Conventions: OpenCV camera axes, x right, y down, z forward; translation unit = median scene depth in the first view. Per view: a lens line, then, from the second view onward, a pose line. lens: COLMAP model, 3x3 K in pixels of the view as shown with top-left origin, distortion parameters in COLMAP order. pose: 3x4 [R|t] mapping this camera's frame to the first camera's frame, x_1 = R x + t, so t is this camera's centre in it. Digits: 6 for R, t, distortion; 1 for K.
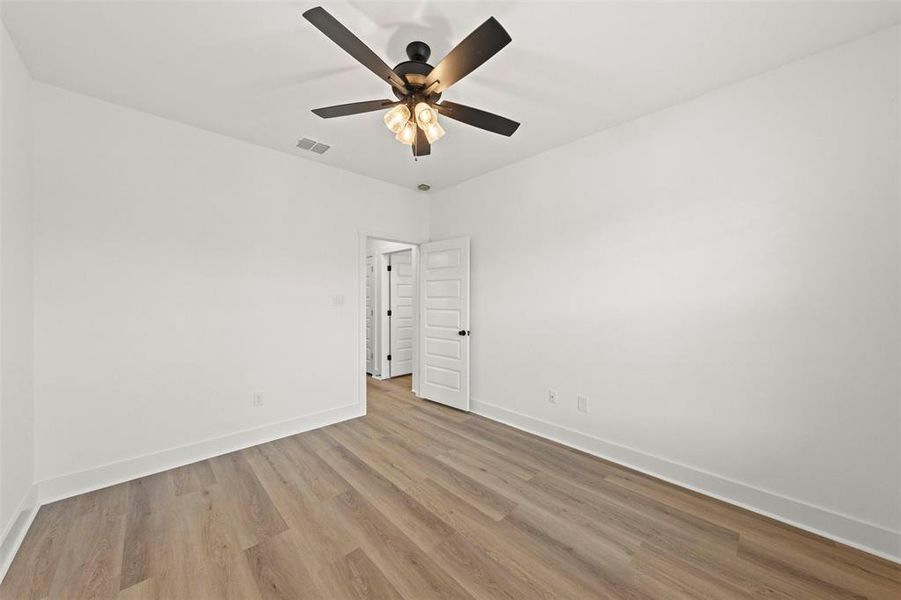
lens RADIAL K [[327.0, 0, 447.4], [0, 327.0, 292.8], [0, 0, 1]] dist [0.000152, -0.000016]
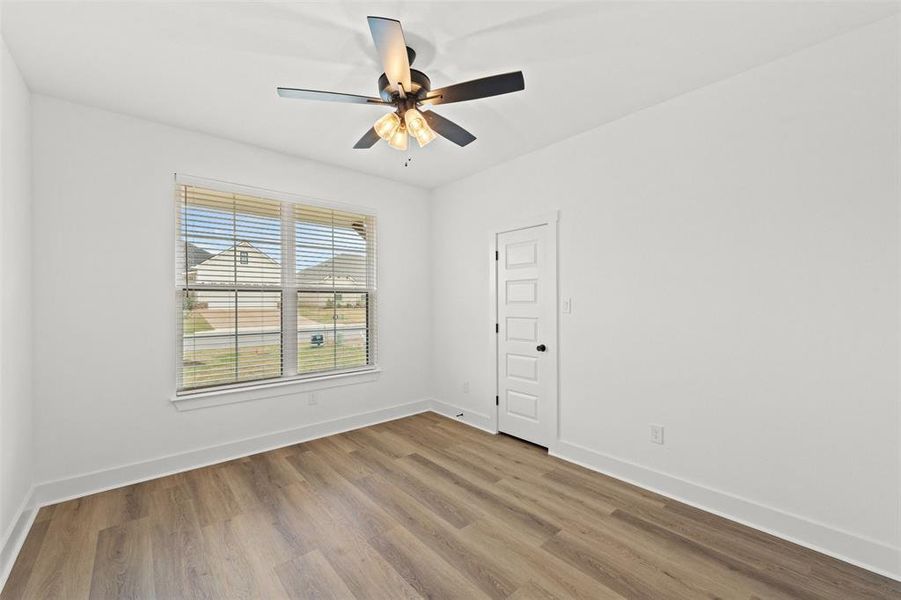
lens RADIAL K [[327.0, 0, 447.4], [0, 327.0, 292.8], [0, 0, 1]] dist [0.000152, -0.000016]
pose [[-0.998660, 0.002866, 0.051671, -0.279175], [0.001277, 0.999526, -0.030768, 0.013181], [-0.051735, -0.030661, -0.998190, 2.071751]]
